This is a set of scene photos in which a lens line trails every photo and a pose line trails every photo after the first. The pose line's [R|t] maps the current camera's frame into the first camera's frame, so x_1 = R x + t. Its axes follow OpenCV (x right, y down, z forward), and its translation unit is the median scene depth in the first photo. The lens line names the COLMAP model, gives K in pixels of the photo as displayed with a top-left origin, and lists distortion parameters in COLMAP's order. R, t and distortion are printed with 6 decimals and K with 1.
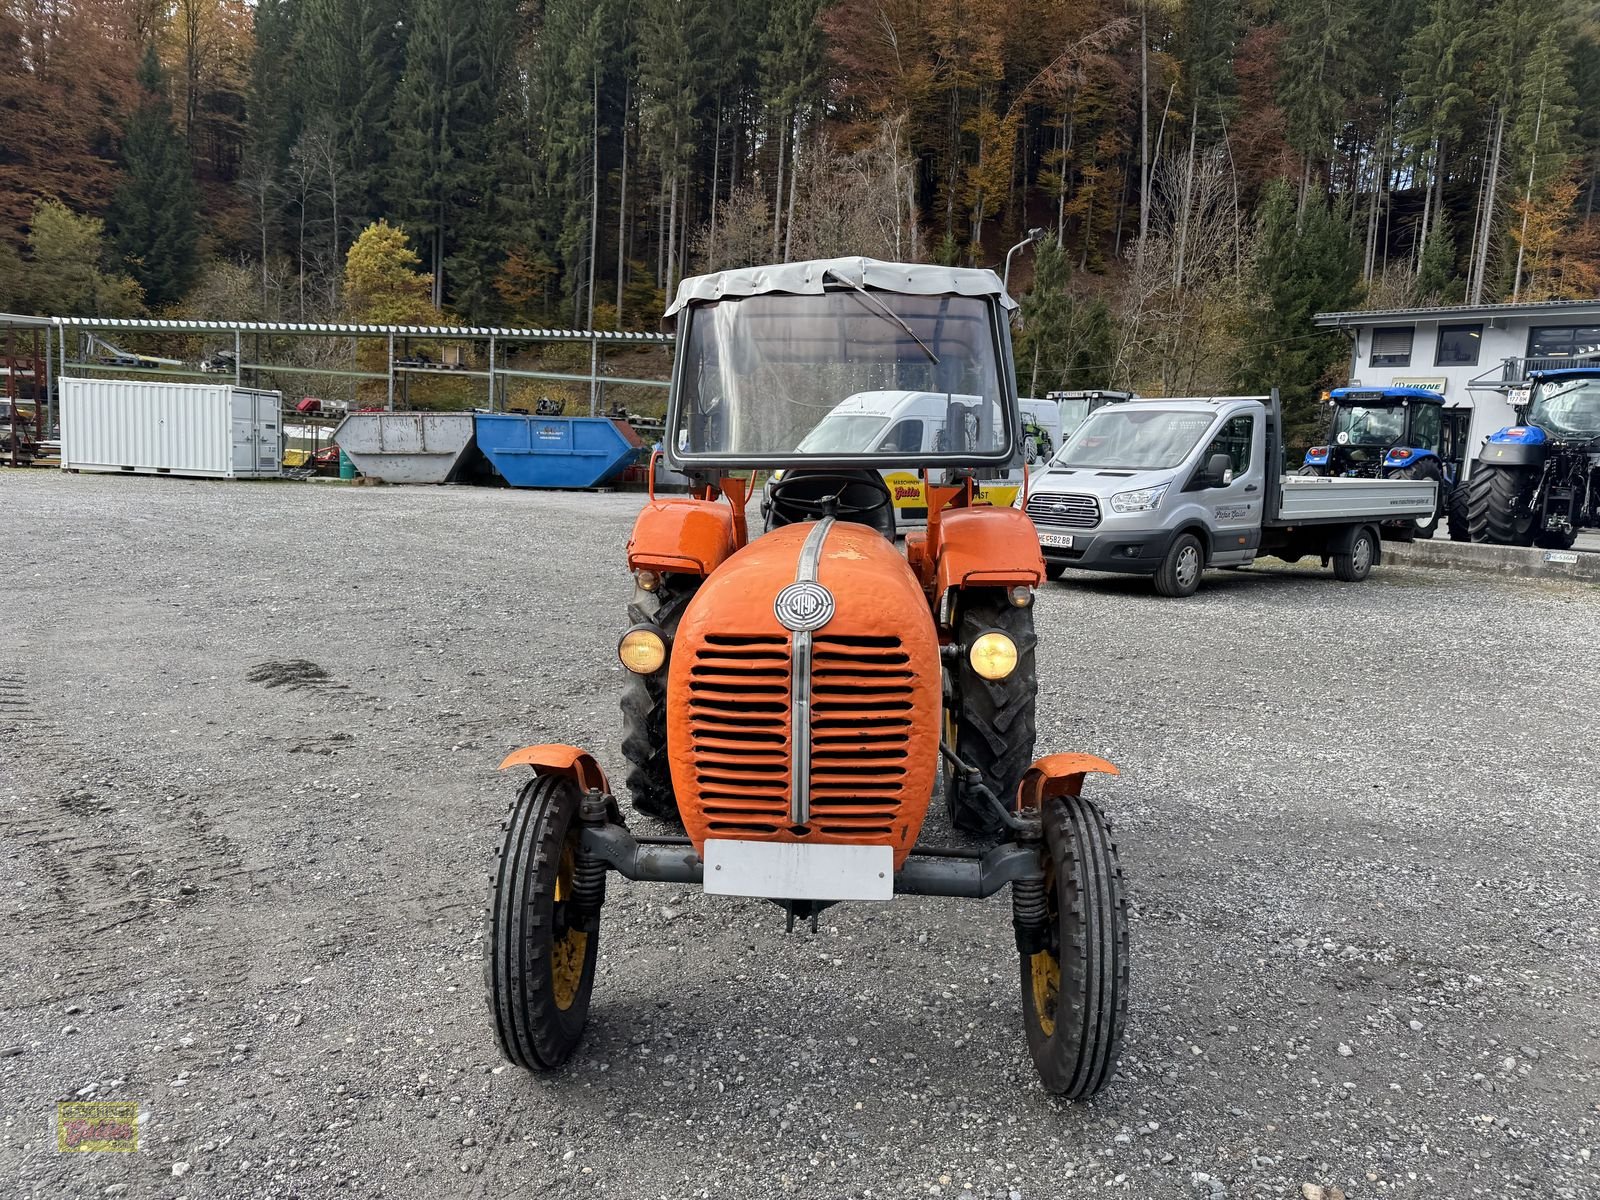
lens RADIAL K [[1124.0, 0, 808.8], [0, 1124.0, 598.3], [0, 0, 1]] dist [0.036680, -0.040365]
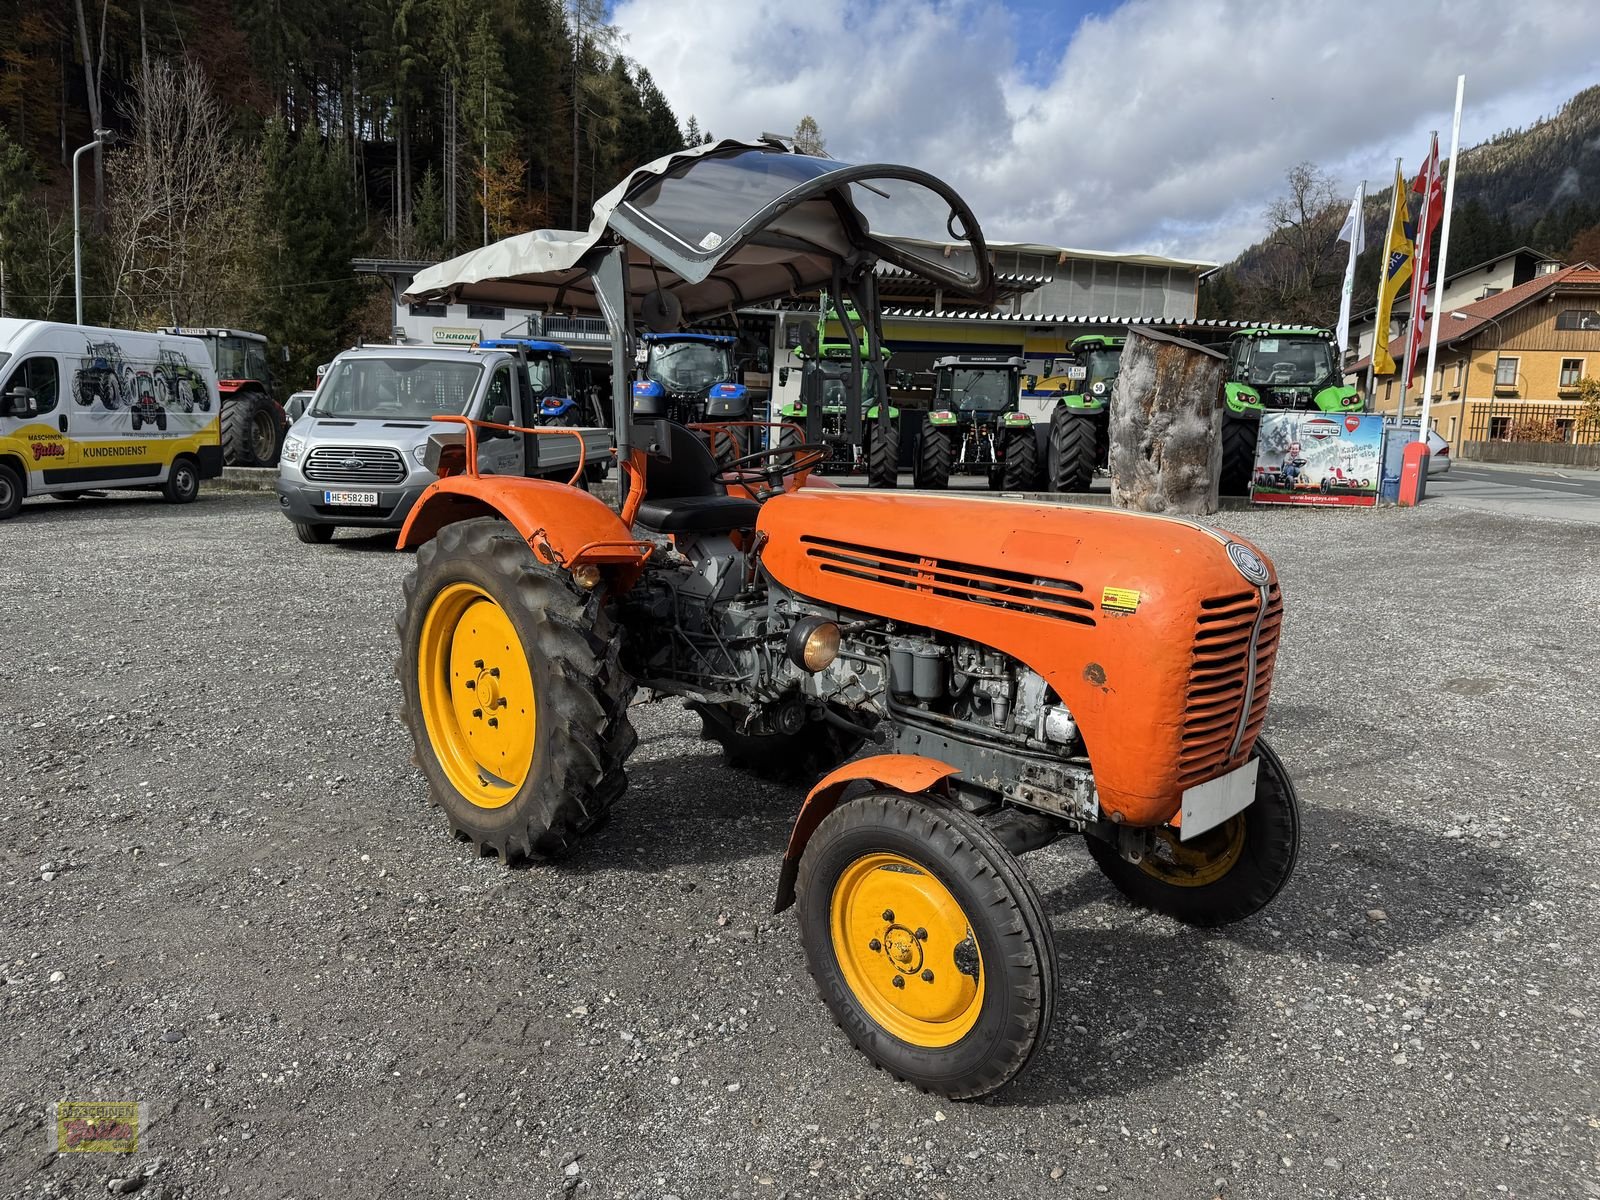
lens RADIAL K [[1124.0, 0, 803.5], [0, 1124.0, 600.4], [0, 0, 1]] dist [0.036680, -0.040365]
pose [[0.672281, -0.133022, 0.728247, -0.089378], [0.095938, 0.991083, 0.092466, -0.008303], [-0.734054, 0.007703, 0.679048, 0.043019]]
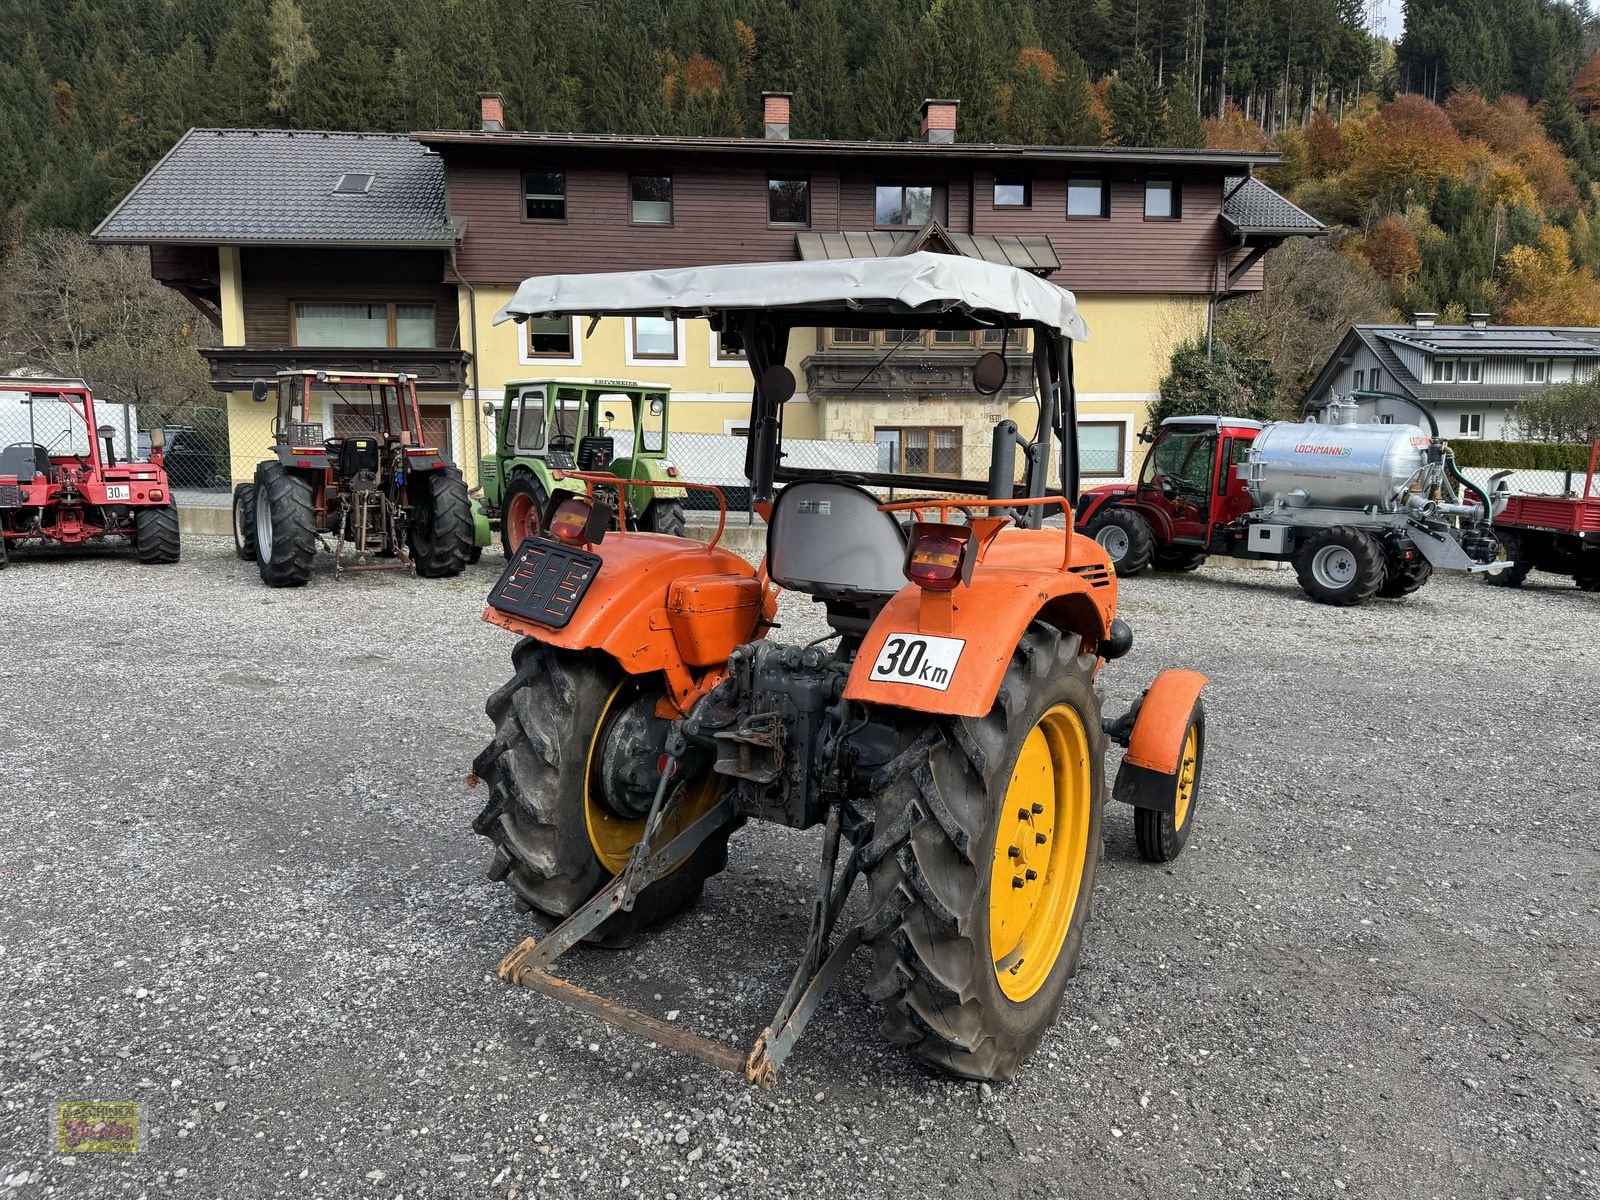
lens RADIAL K [[1124.0, 0, 796.4], [0, 1124.0, 591.8], [0, 0, 1]] dist [0.036680, -0.040365]
pose [[-0.877490, -0.118523, 0.464720, -0.046686], [0.002000, 0.968069, 0.250674, -0.036464], [-0.479591, 0.220893, -0.849234, 0.249060]]
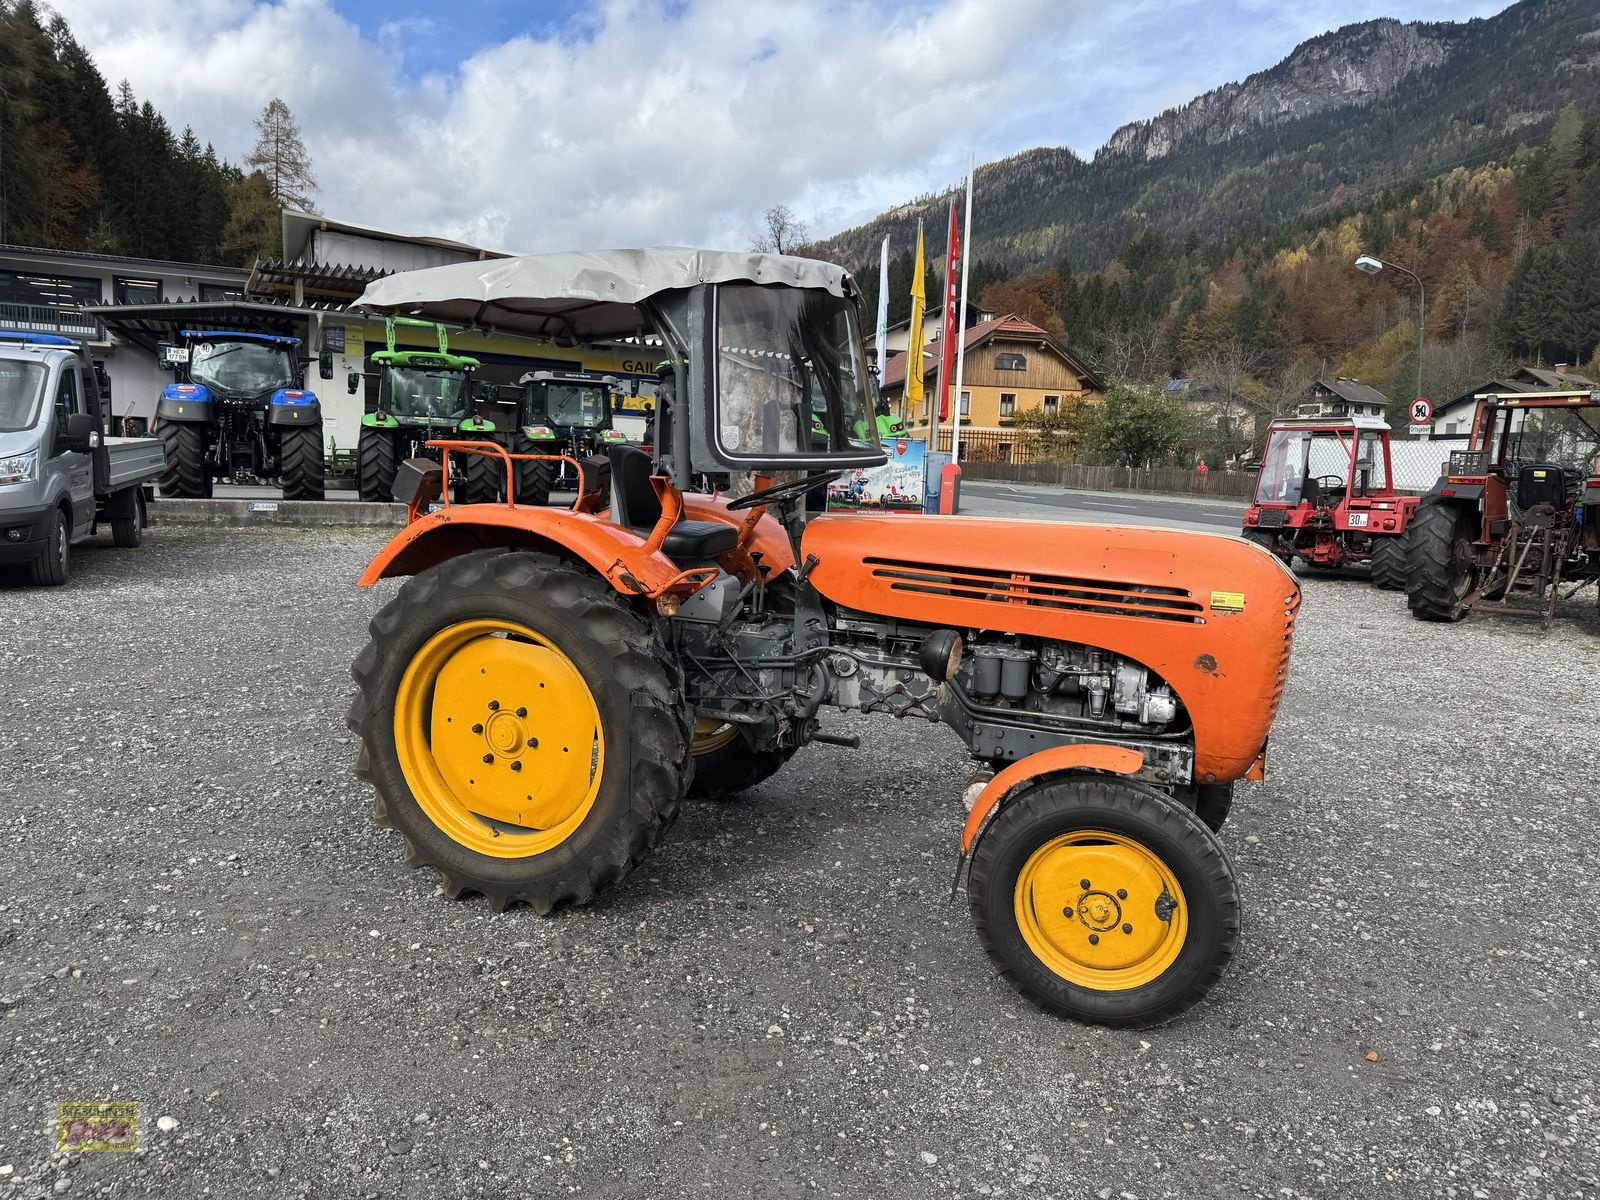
lens RADIAL K [[1124.0, 0, 803.4], [0, 1124.0, 600.1], [0, 0, 1]] dist [0.036680, -0.040365]
pose [[0.299439, -0.147525, 0.942641, -0.123901], [0.100475, 0.987356, 0.122606, -0.015444], [-0.948810, 0.057999, 0.310476, 0.088983]]
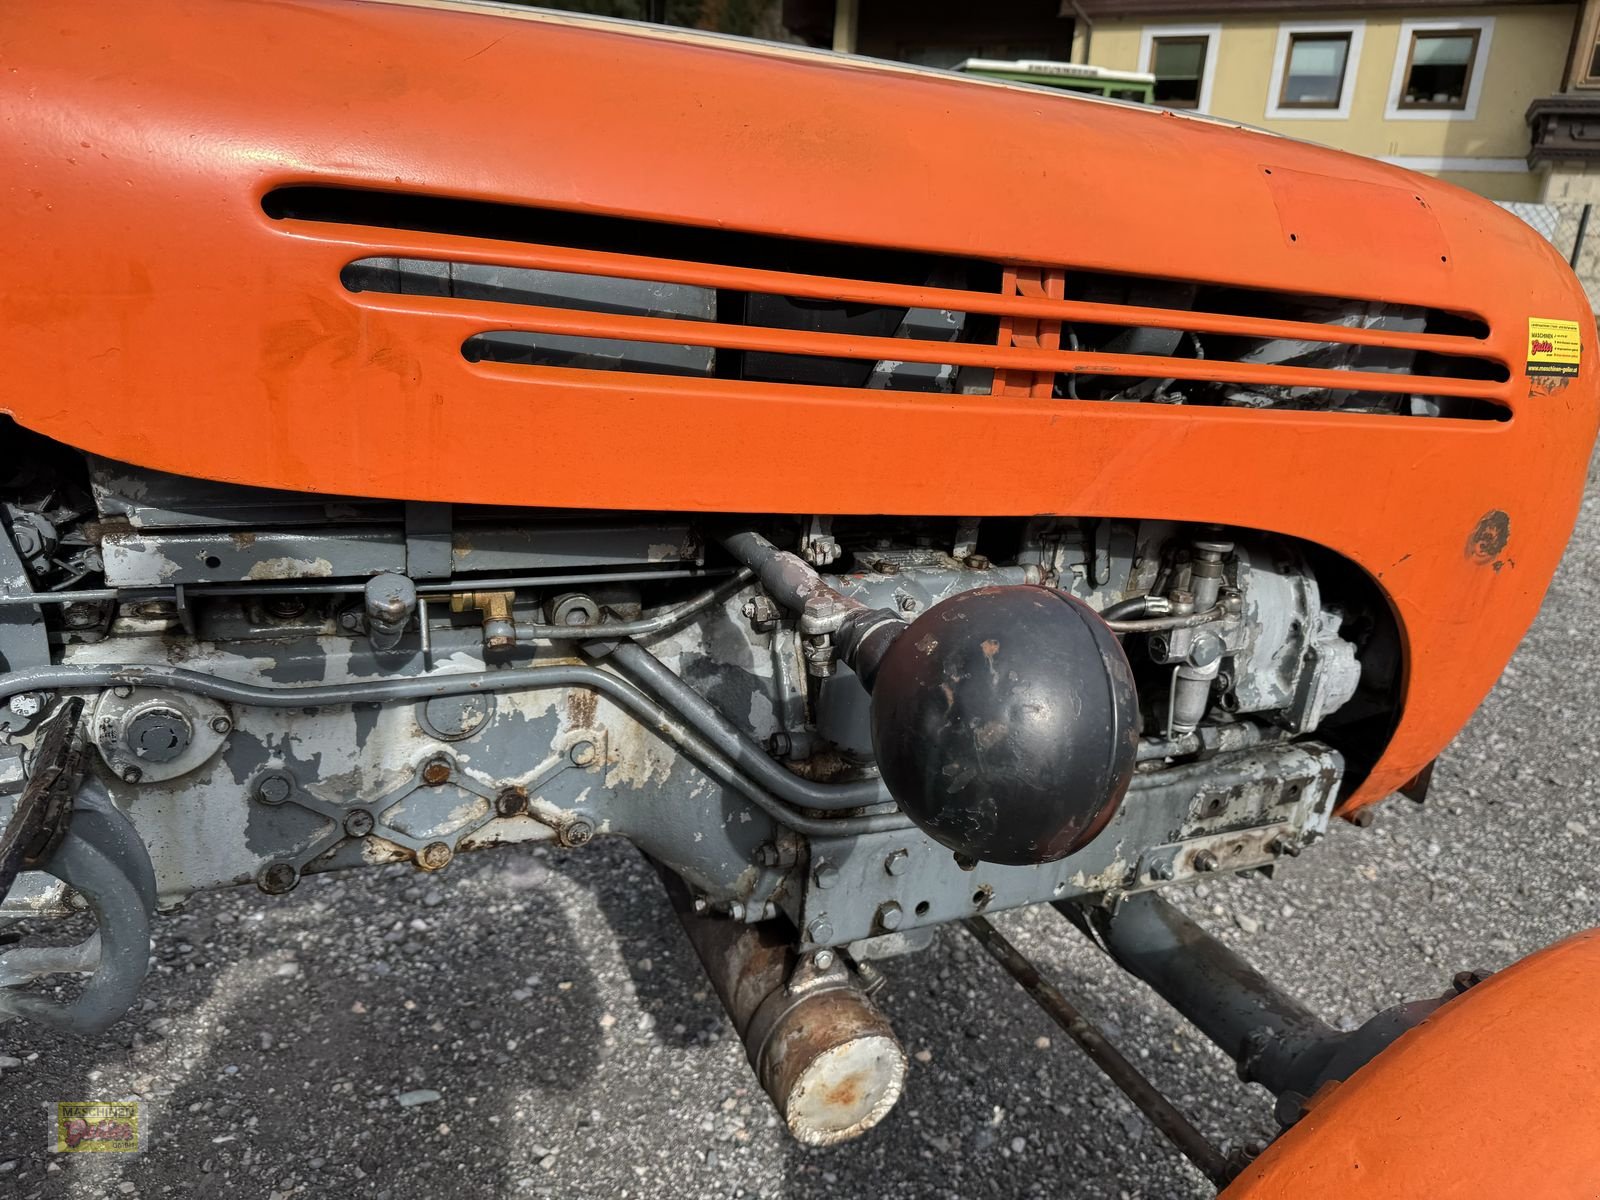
lens RADIAL K [[1124.0, 0, 805.0], [0, 1124.0, 590.7], [0, 0, 1]] dist [0.036680, -0.040365]
pose [[-0.467477, -0.348160, 0.812558, -0.030353], [0.016984, 0.915471, 0.402027, -0.005749], [-0.883842, 0.201738, -0.422048, 0.122102]]
